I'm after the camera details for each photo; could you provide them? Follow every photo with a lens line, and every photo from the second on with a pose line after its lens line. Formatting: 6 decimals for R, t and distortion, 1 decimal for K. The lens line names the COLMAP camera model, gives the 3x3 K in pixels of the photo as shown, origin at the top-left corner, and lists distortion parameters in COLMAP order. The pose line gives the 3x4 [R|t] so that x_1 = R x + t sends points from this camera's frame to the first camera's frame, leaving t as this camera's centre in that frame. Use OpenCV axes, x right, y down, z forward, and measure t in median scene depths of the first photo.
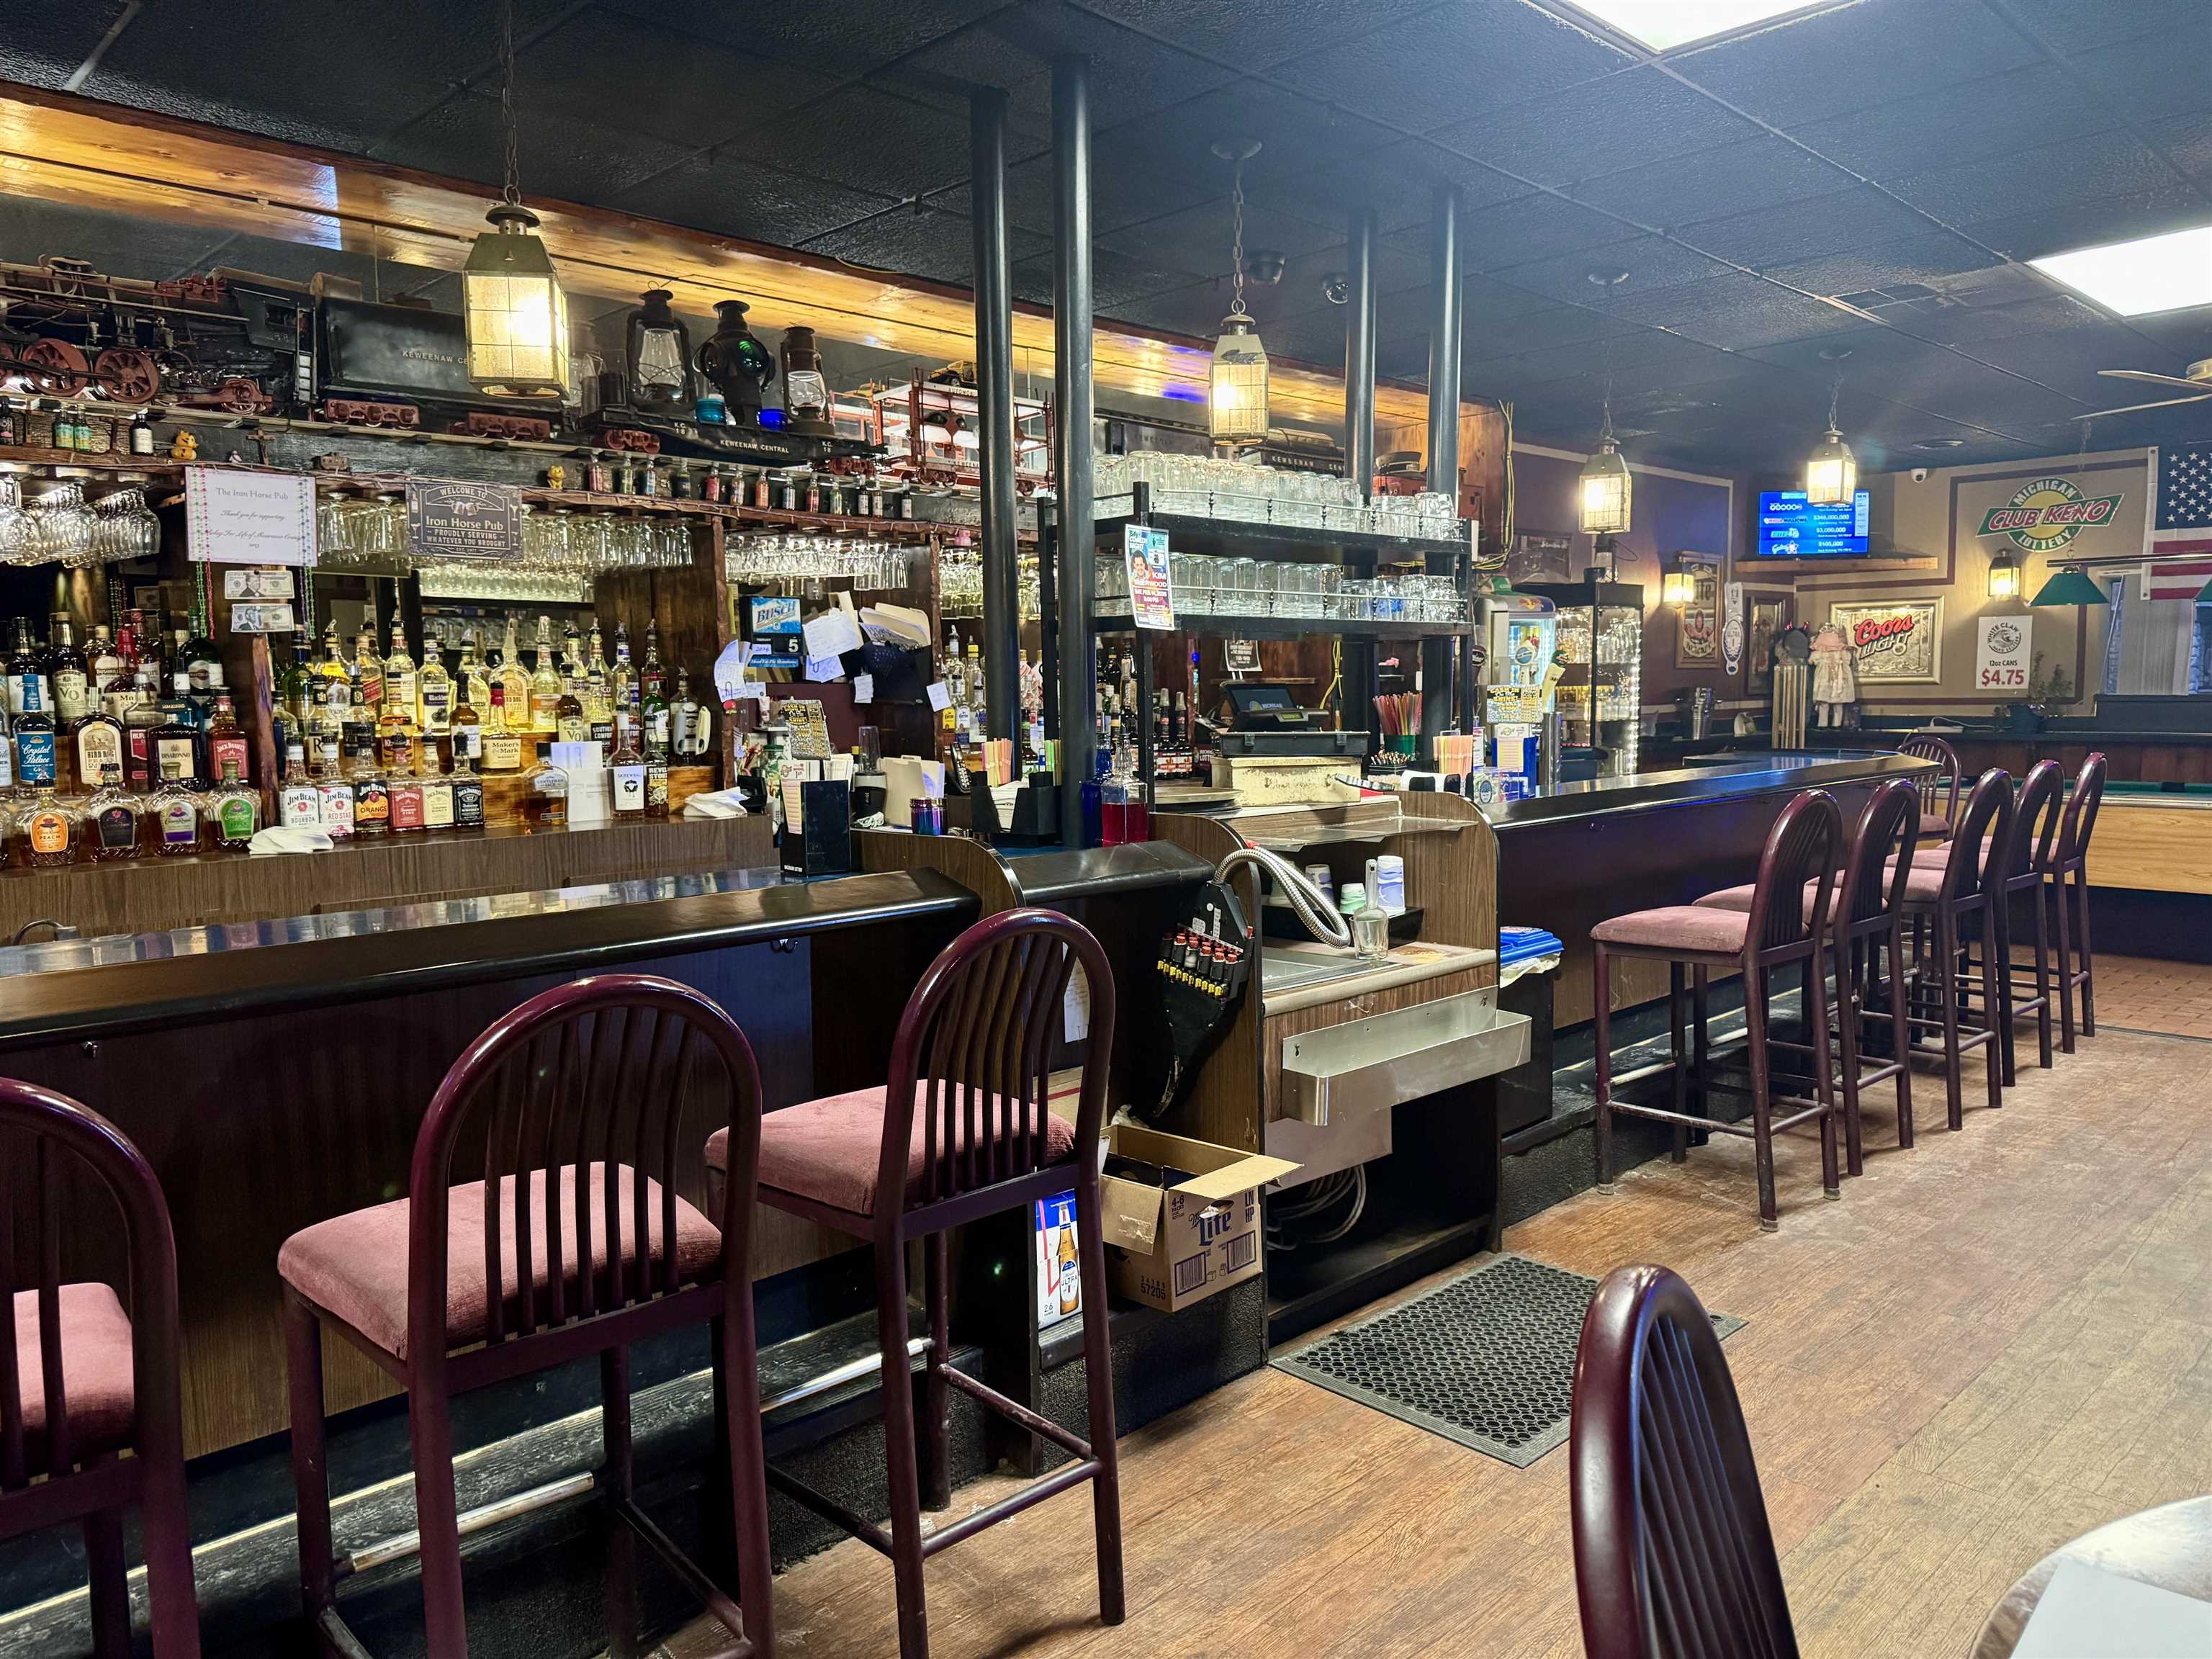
lens RADIAL K [[1592.7, 0, 1112.1], [0, 1592.7, 836.1], [0, 0, 1]] dist [0.023256, 0.000728]
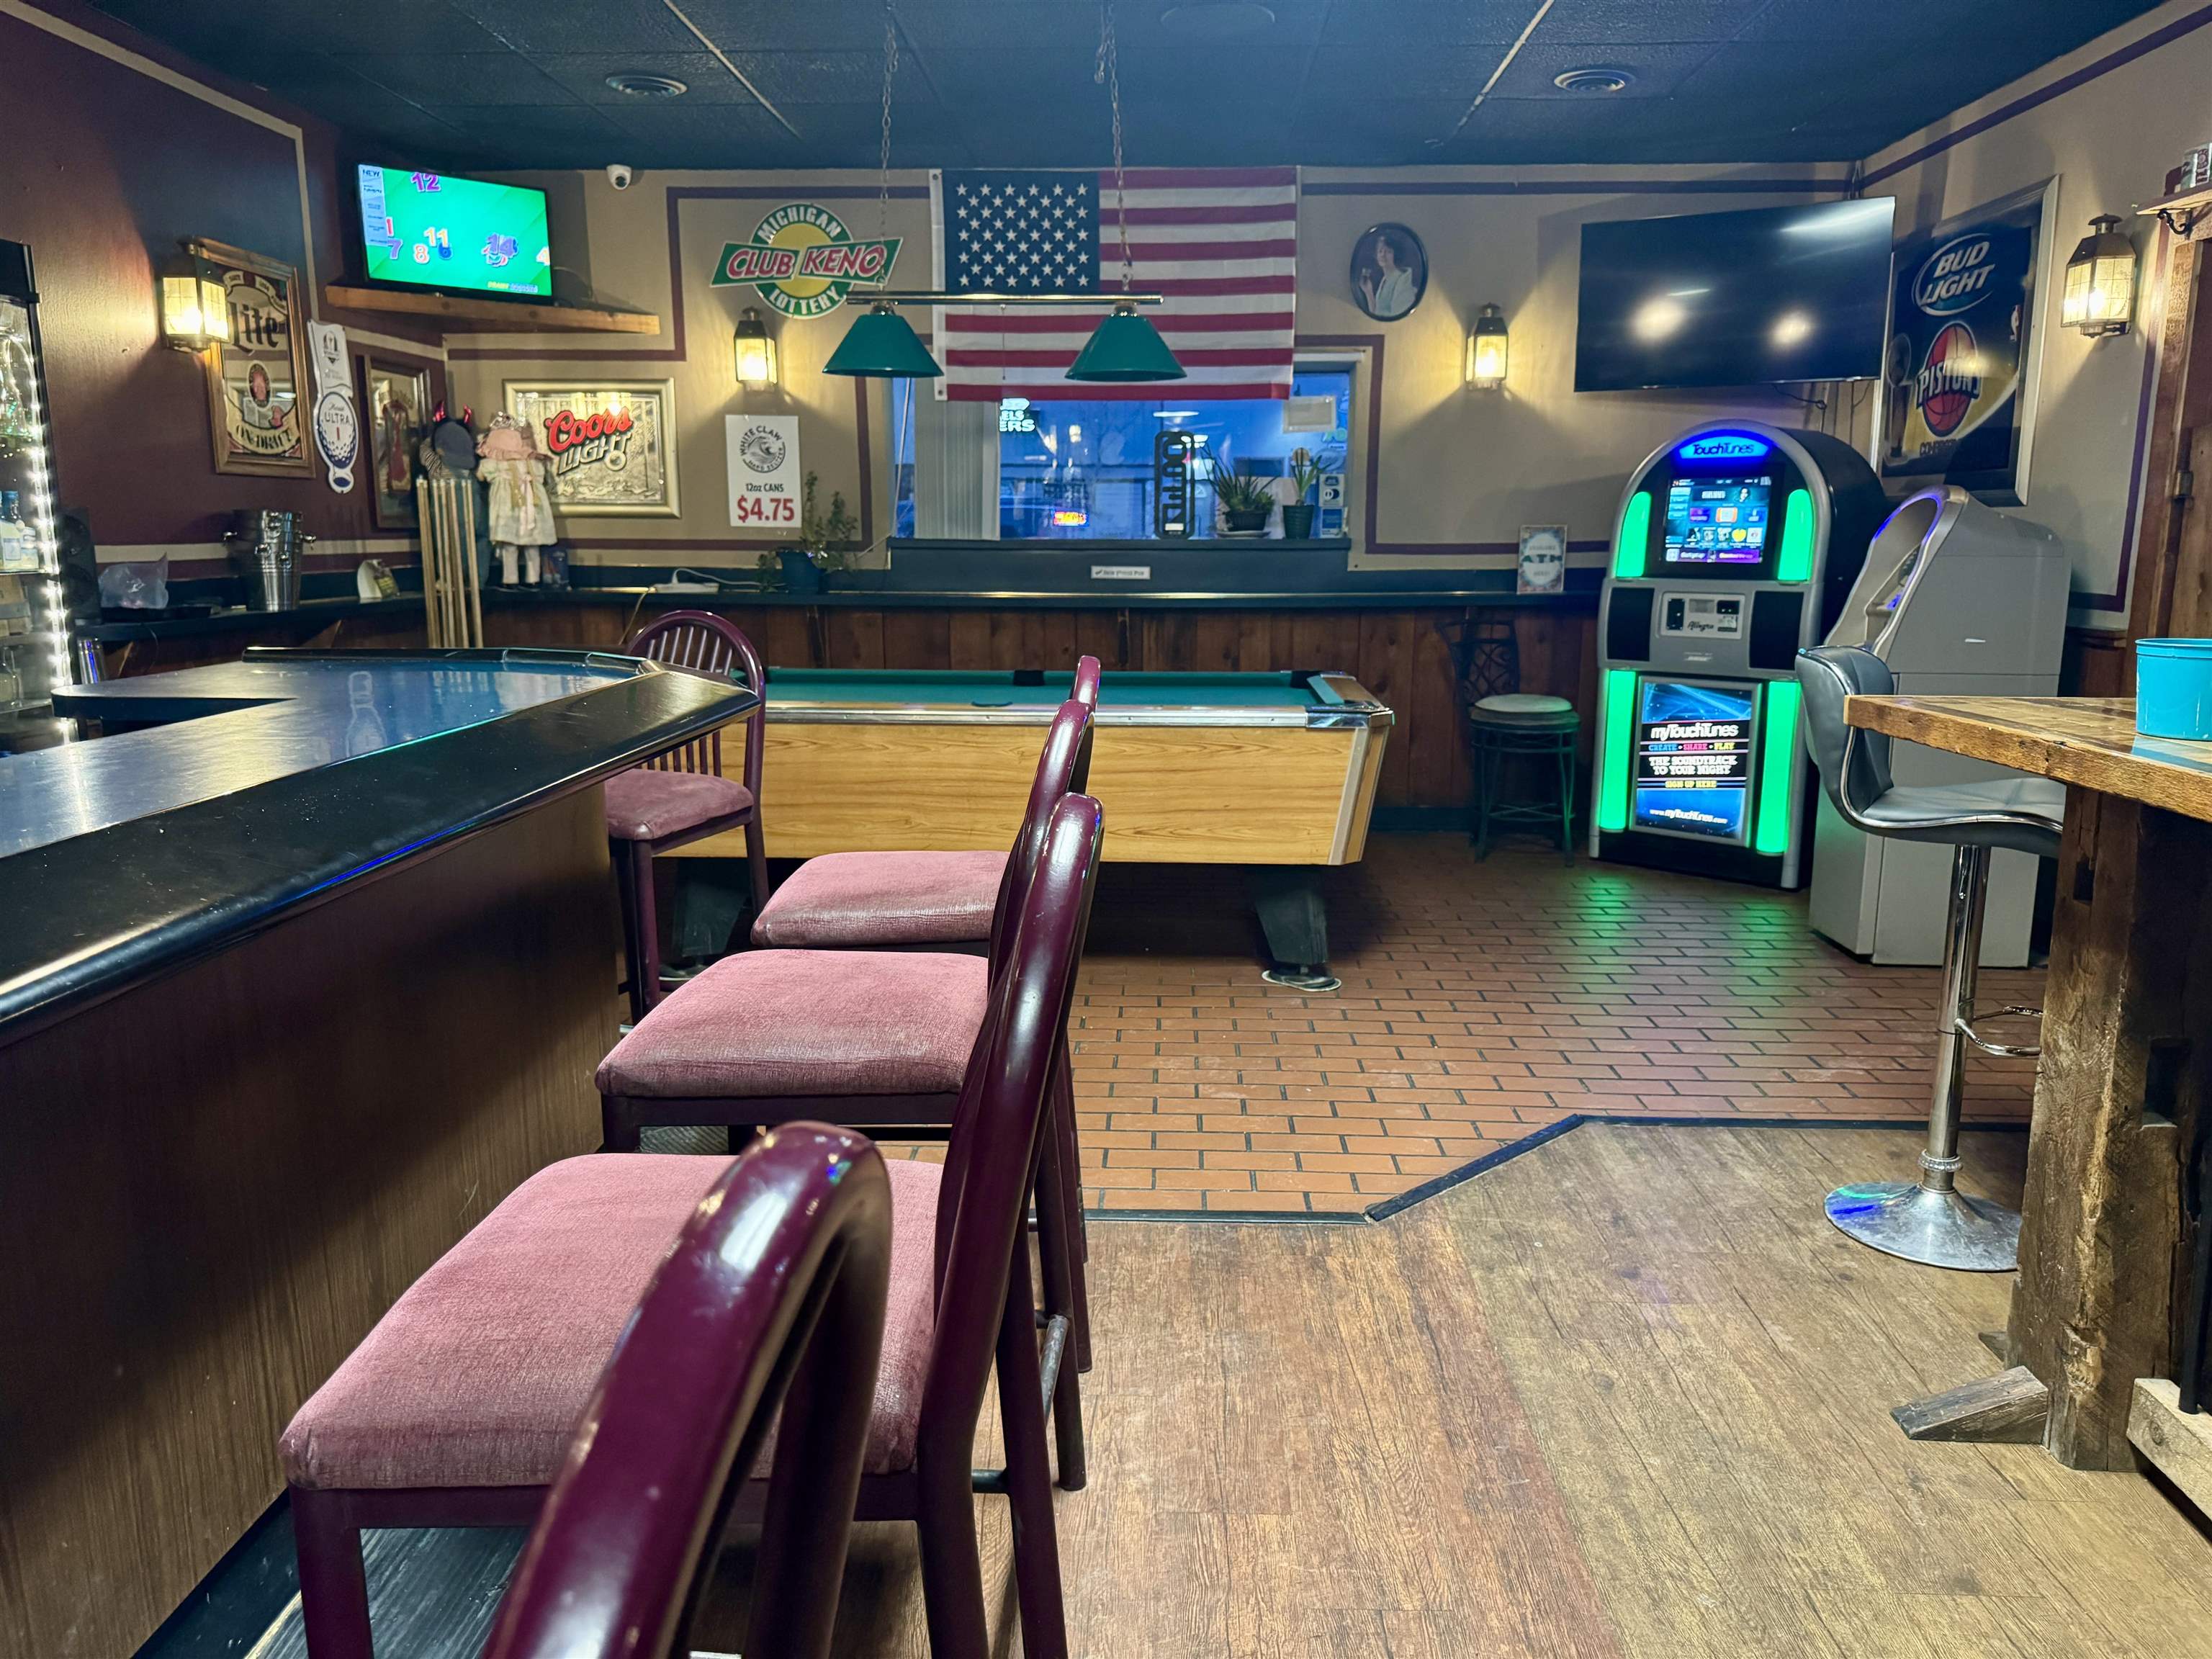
lens RADIAL K [[1592.7, 0, 1113.6], [0, 1592.7, 832.3], [0, 0, 1]] dist [0.023256, 0.000728]
pose [[0.730045, -0.111347, 0.674268, 0.198885], [0.049844, 0.992685, 0.109962, -0.031460], [-0.681579, -0.046669, 0.730254, 0.410415]]
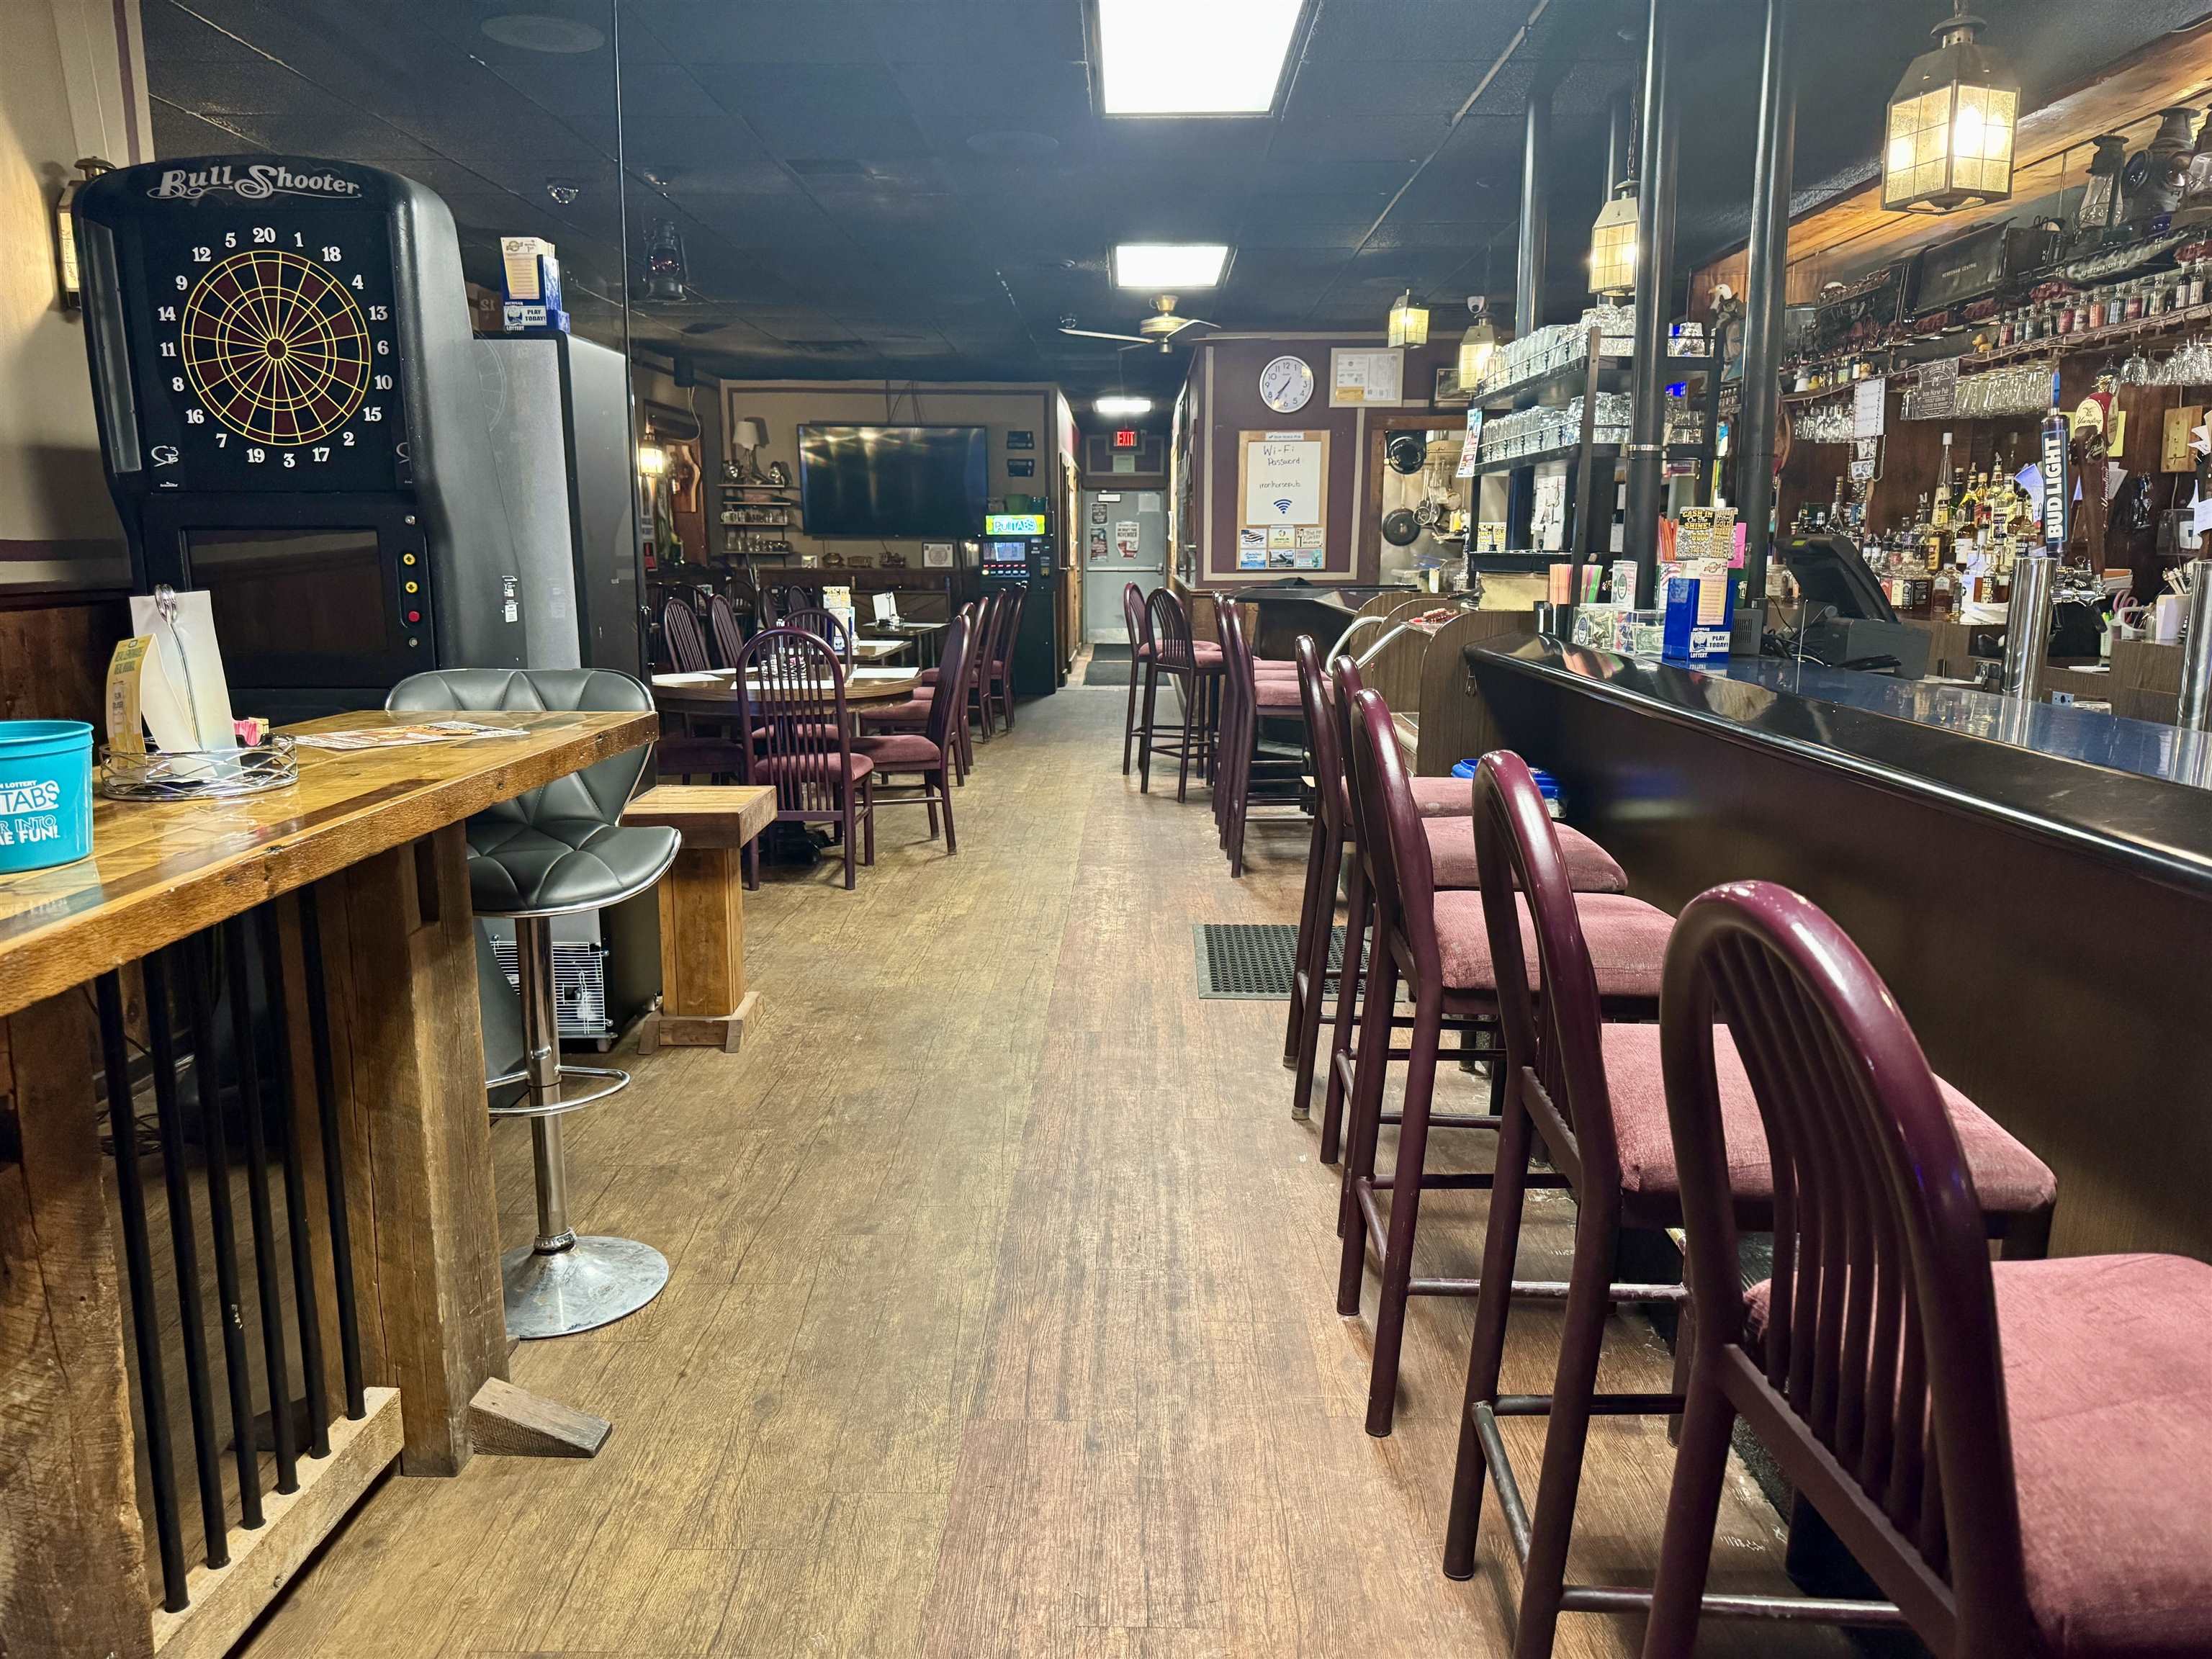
lens RADIAL K [[1592.7, 0, 1107.4], [0, 1592.7, 823.0], [0, 0, 1]] dist [0.023256, 0.000728]
pose [[-0.720877, 0.136207, -0.679547, 0.985392], [-0.058291, 0.965108, 0.255280, -0.126412], [0.690607, 0.223637, -0.687785, 1.347515]]
